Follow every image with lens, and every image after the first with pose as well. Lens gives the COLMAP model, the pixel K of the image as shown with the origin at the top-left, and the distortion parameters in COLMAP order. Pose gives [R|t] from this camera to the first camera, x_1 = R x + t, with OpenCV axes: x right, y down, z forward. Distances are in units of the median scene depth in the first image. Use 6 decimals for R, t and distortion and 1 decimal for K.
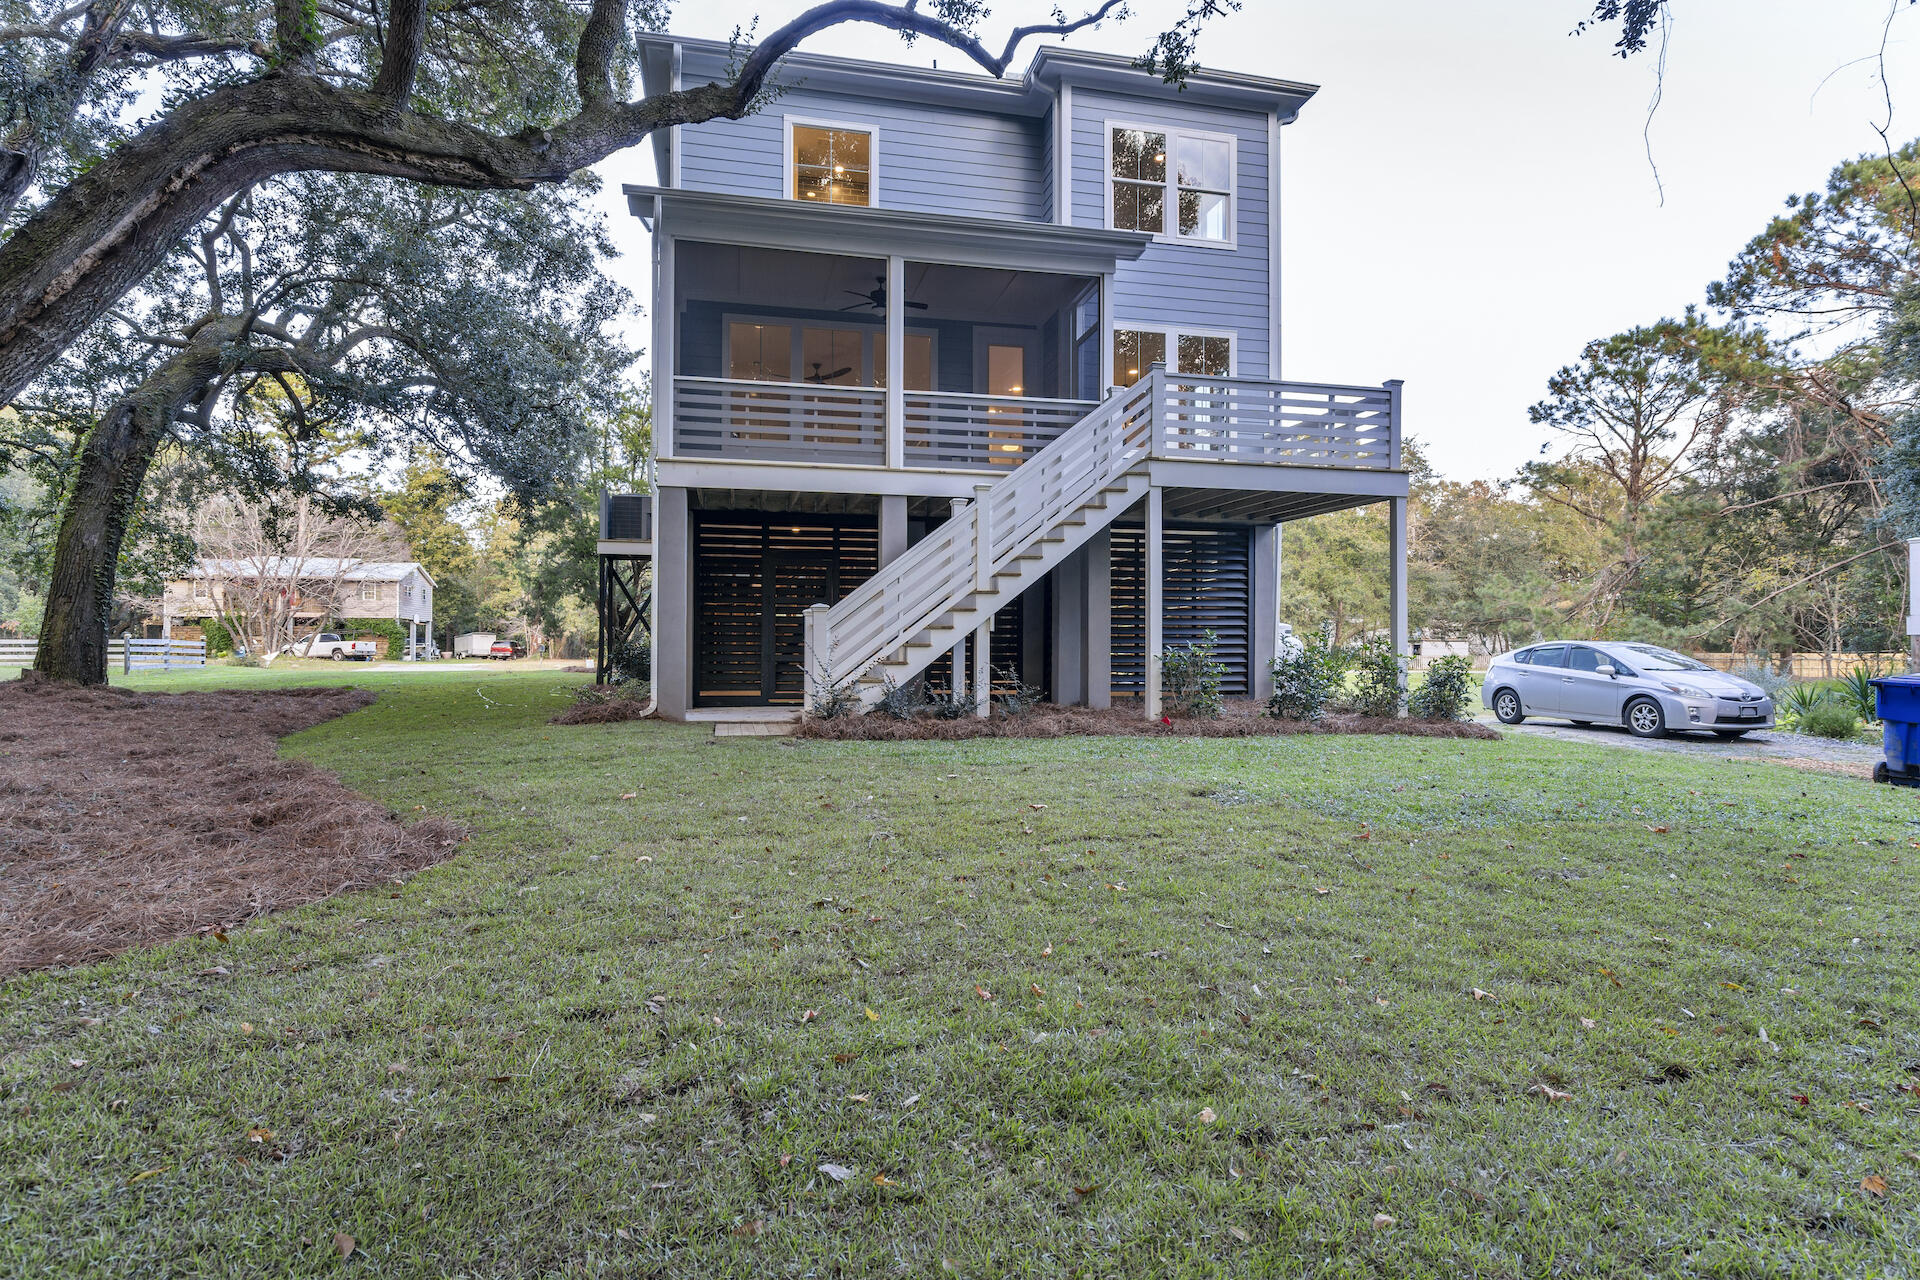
lens RADIAL K [[1014.6, 0, 960.9], [0, 1014.6, 650.4], [0, 0, 1]] dist [0.007236, 0.000241]
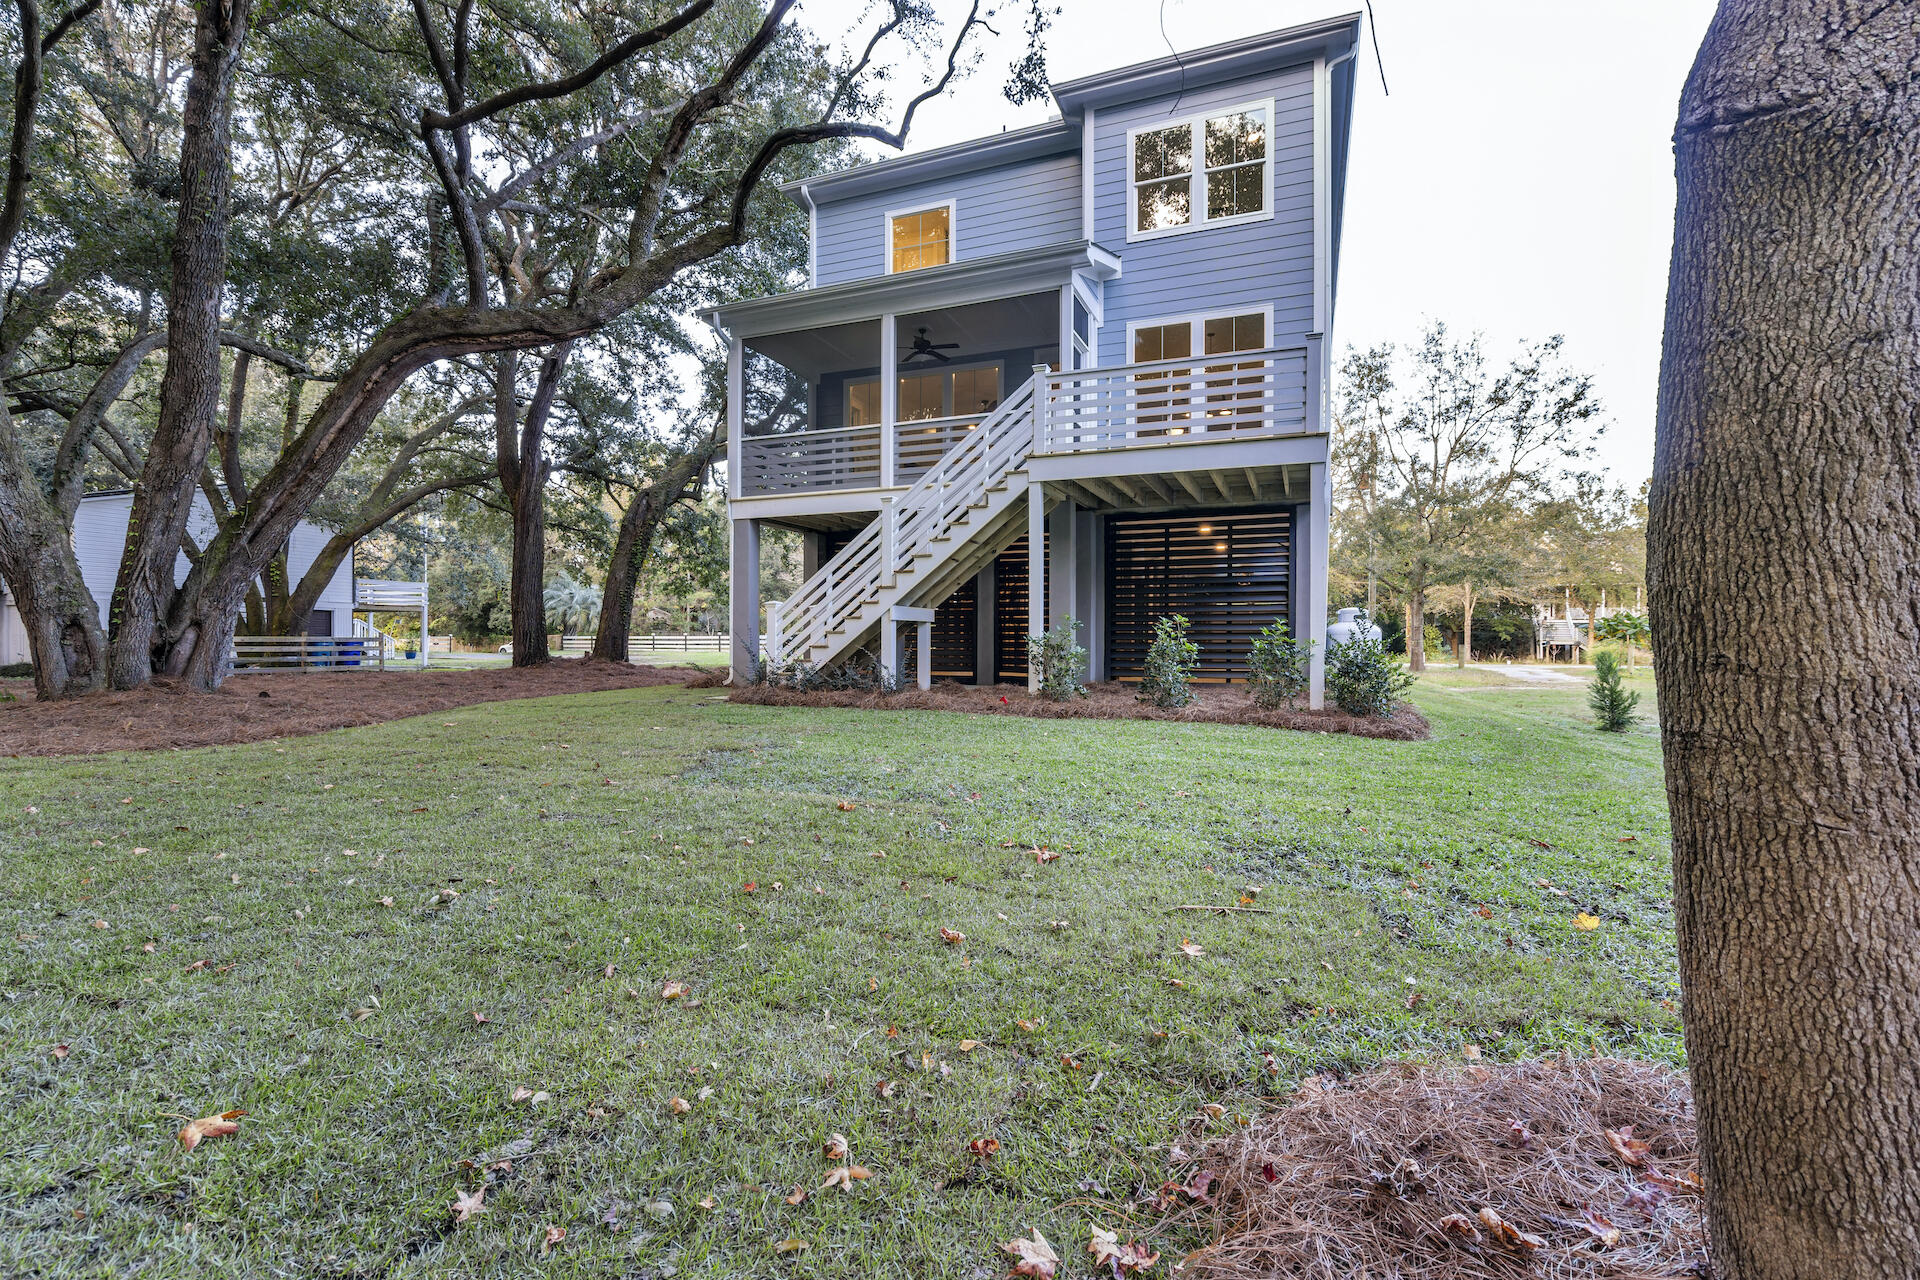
lens RADIAL K [[891.0, 0, 961.4], [0, 891.0, 634.9], [0, 0, 1]] dist [-0.000606, 0.000083]
pose [[0.816991, -0.007397, -0.576603, 0.624468], [0.002132, 0.999950, -0.009806, 0.007202], [0.576646, 0.006783, 0.816966, 0.183776]]
